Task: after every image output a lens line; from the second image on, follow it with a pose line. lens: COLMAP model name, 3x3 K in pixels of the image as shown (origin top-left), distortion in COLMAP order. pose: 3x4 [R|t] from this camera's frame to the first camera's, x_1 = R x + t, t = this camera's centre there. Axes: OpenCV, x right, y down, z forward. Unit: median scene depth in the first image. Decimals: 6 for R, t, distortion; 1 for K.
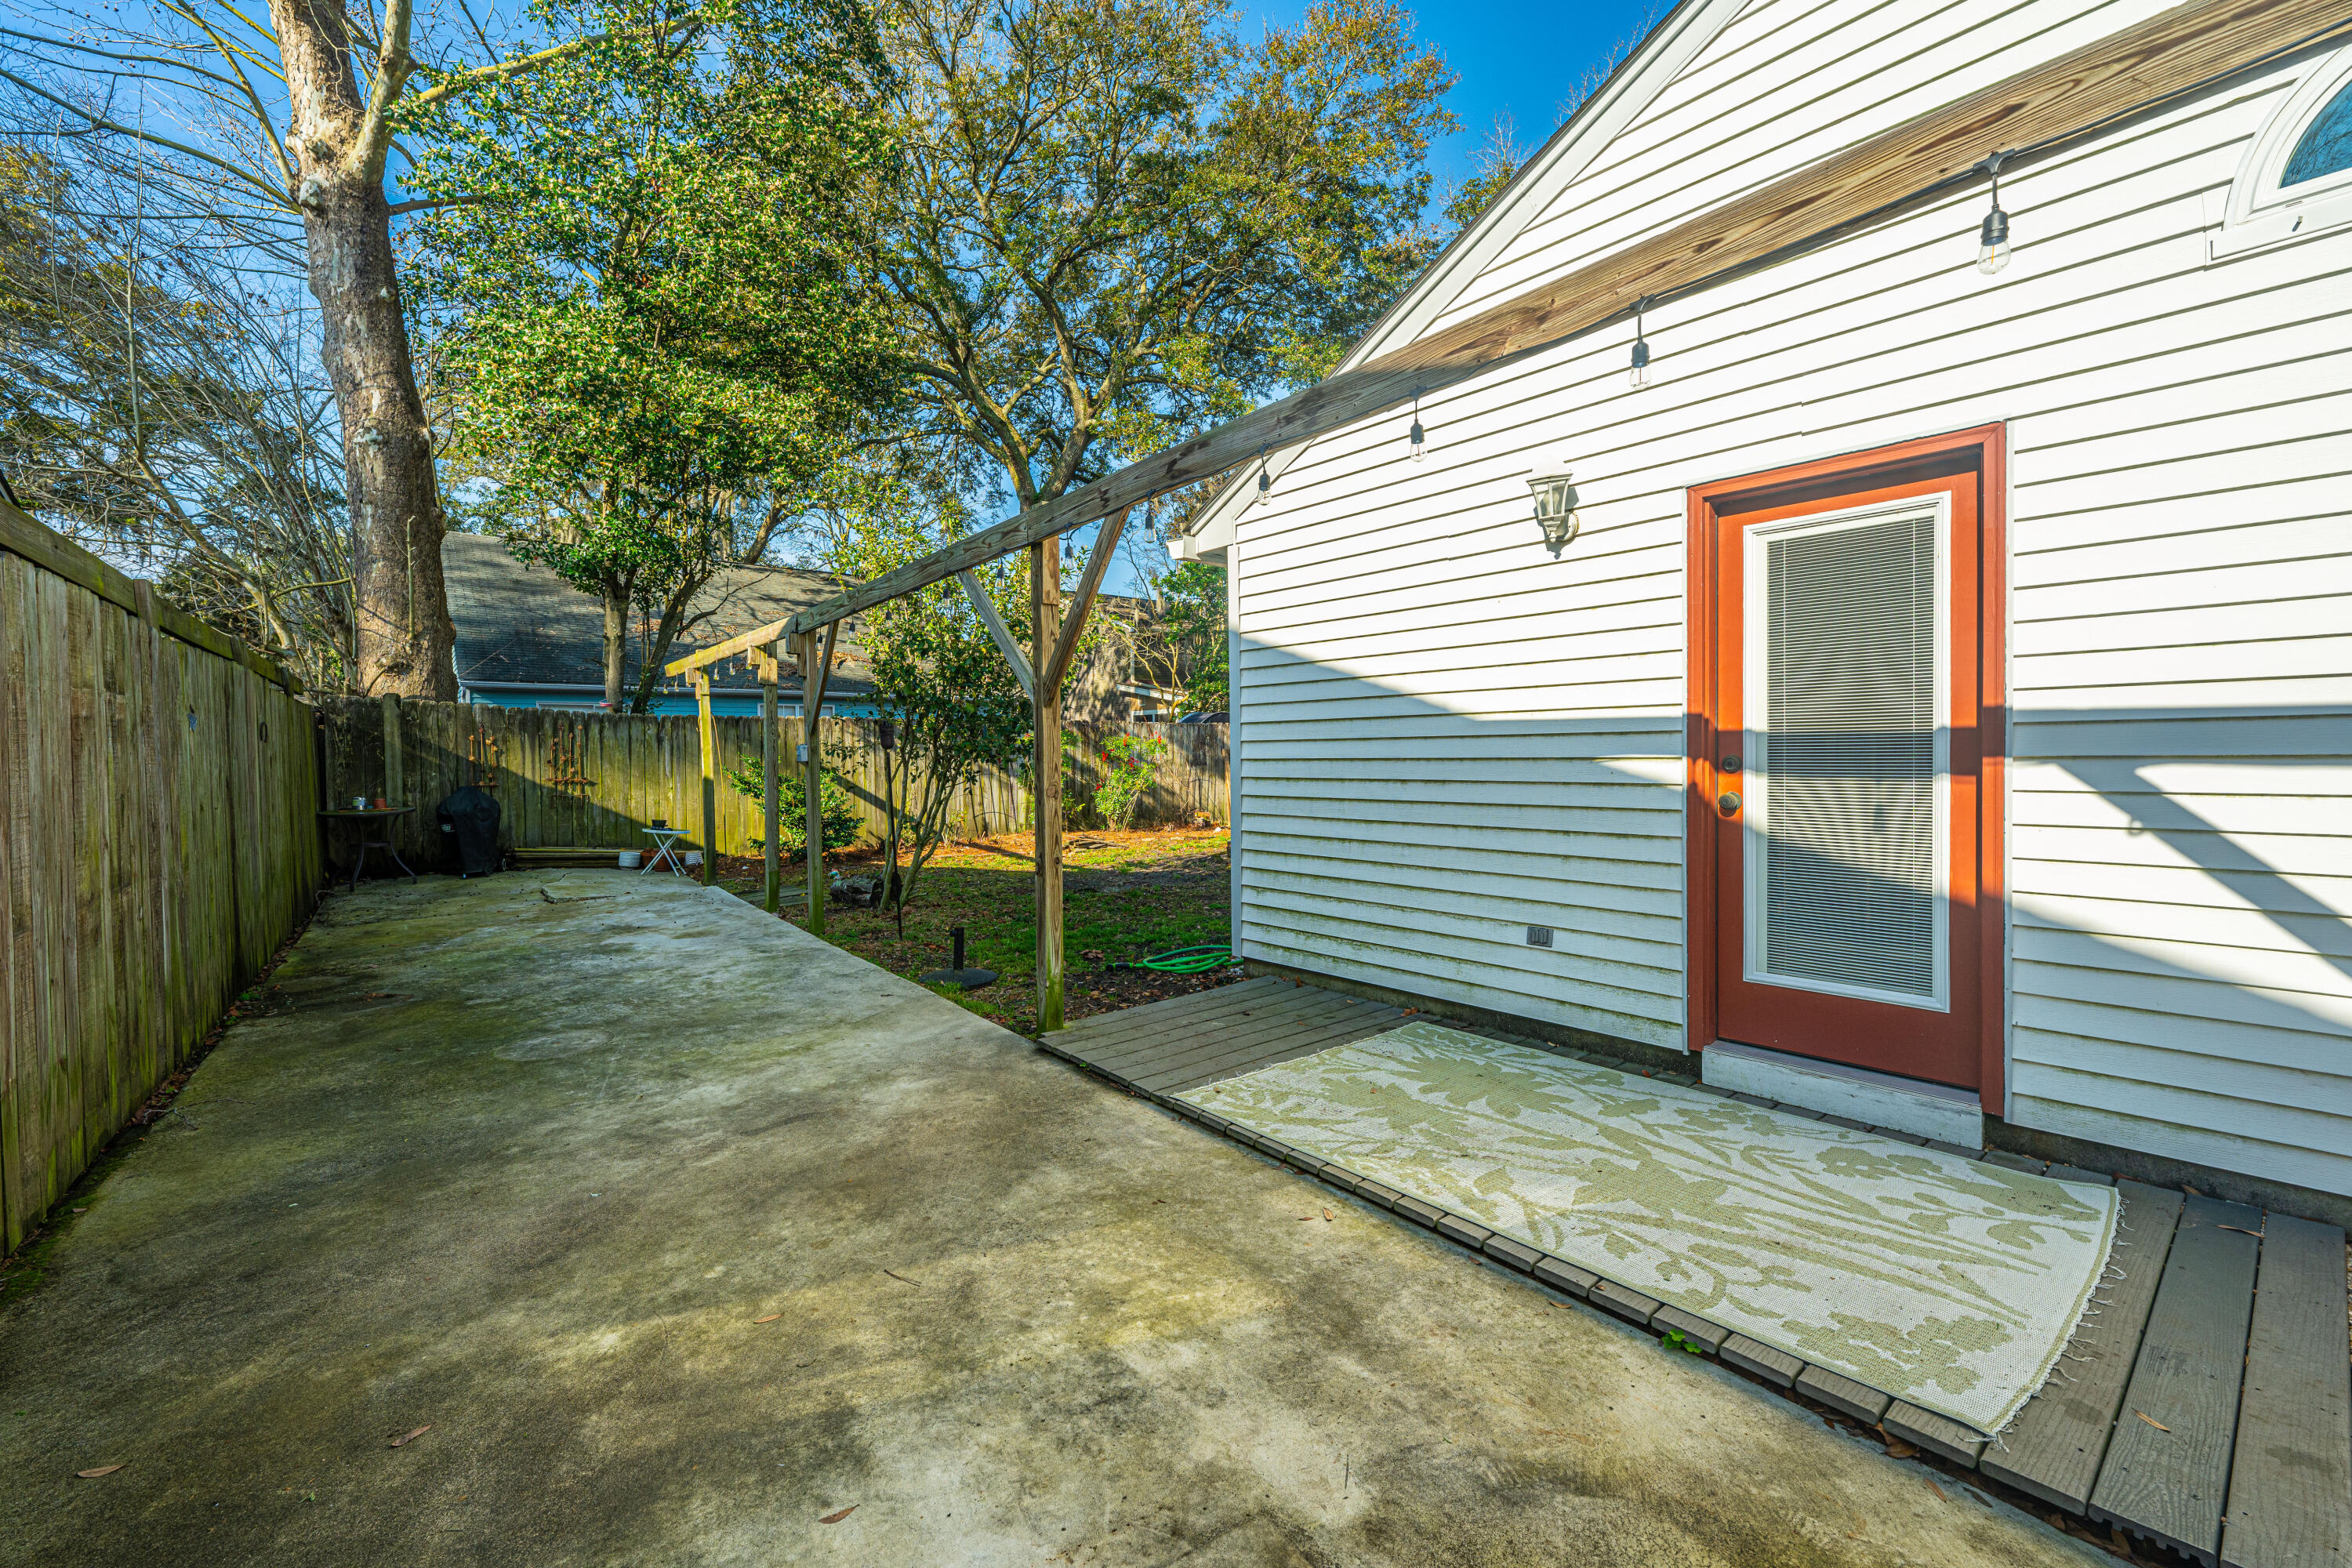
lens RADIAL K [[926.3, 0, 1171.9], [0, 926.3, 768.8], [0, 0, 1]] dist [-0.001914, 0.000607]
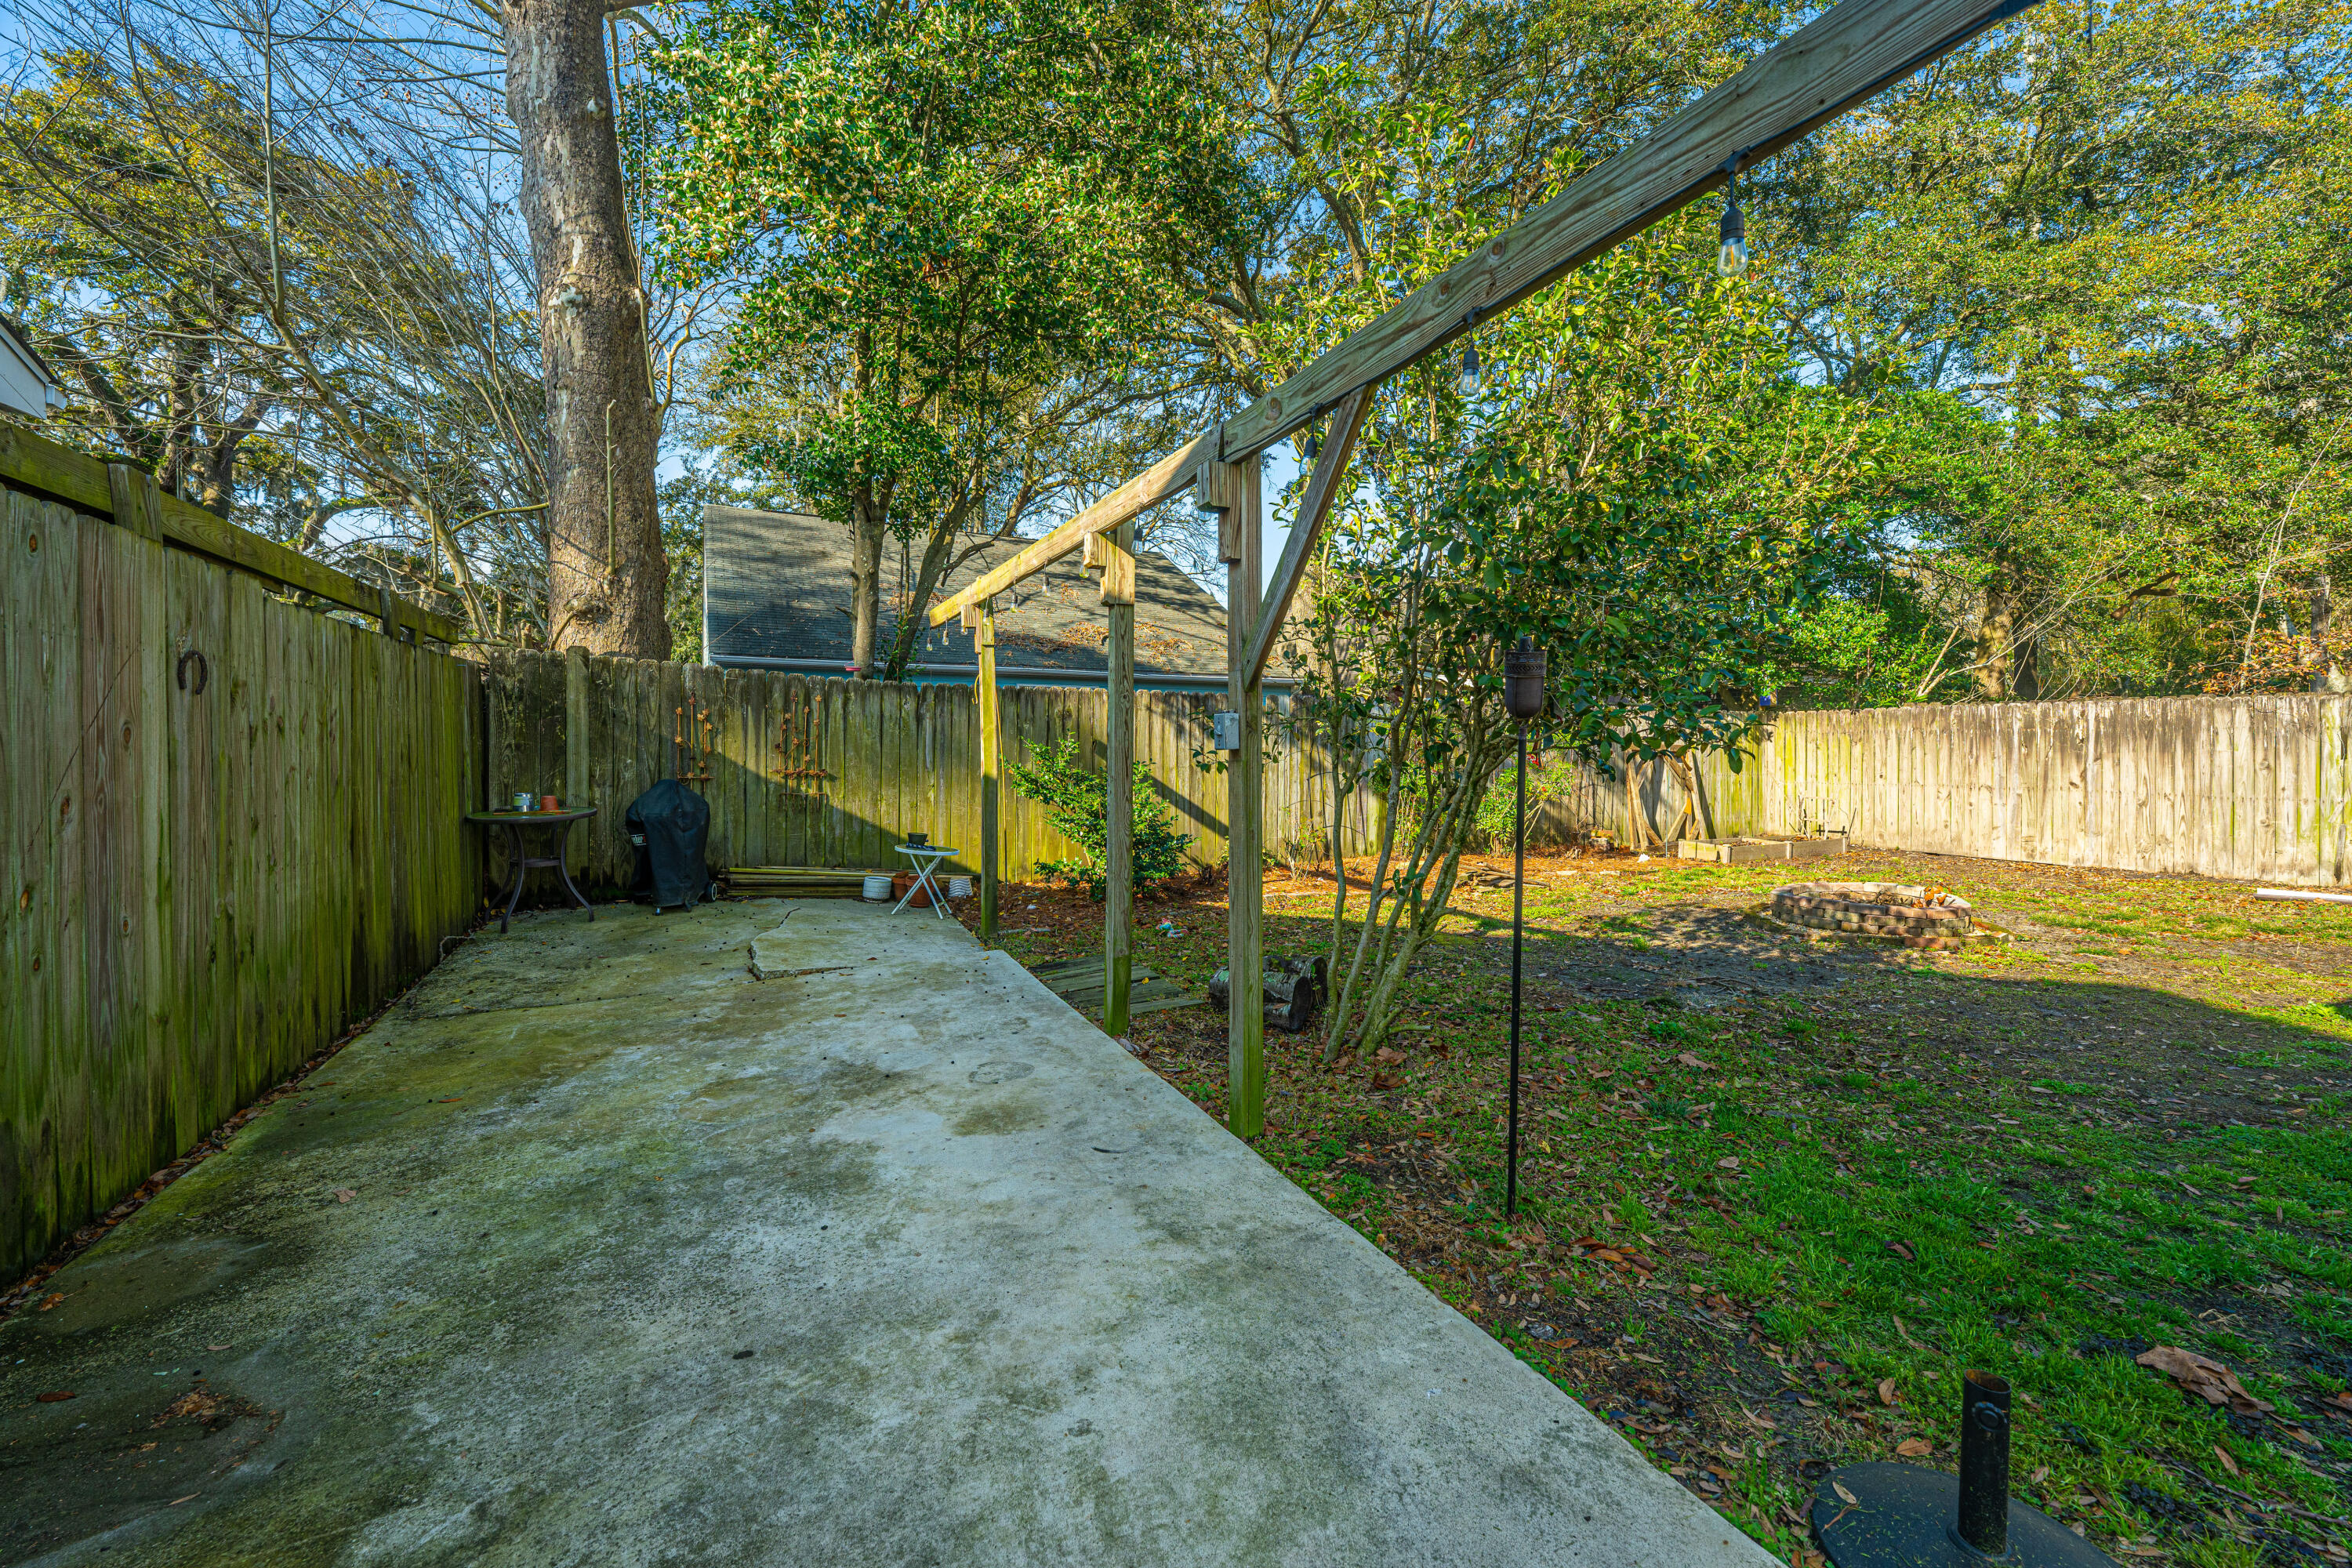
lens RADIAL K [[926.3, 0, 1174.3], [0, 926.3, 749.6], [0, 0, 1]] dist [-0.001914, 0.000607]
pose [[0.974980, 0.013610, -0.221875, -0.204864], [-0.017290, 0.999743, -0.014652, -0.000186], [0.221619, 0.018122, 0.974965, 0.351475]]
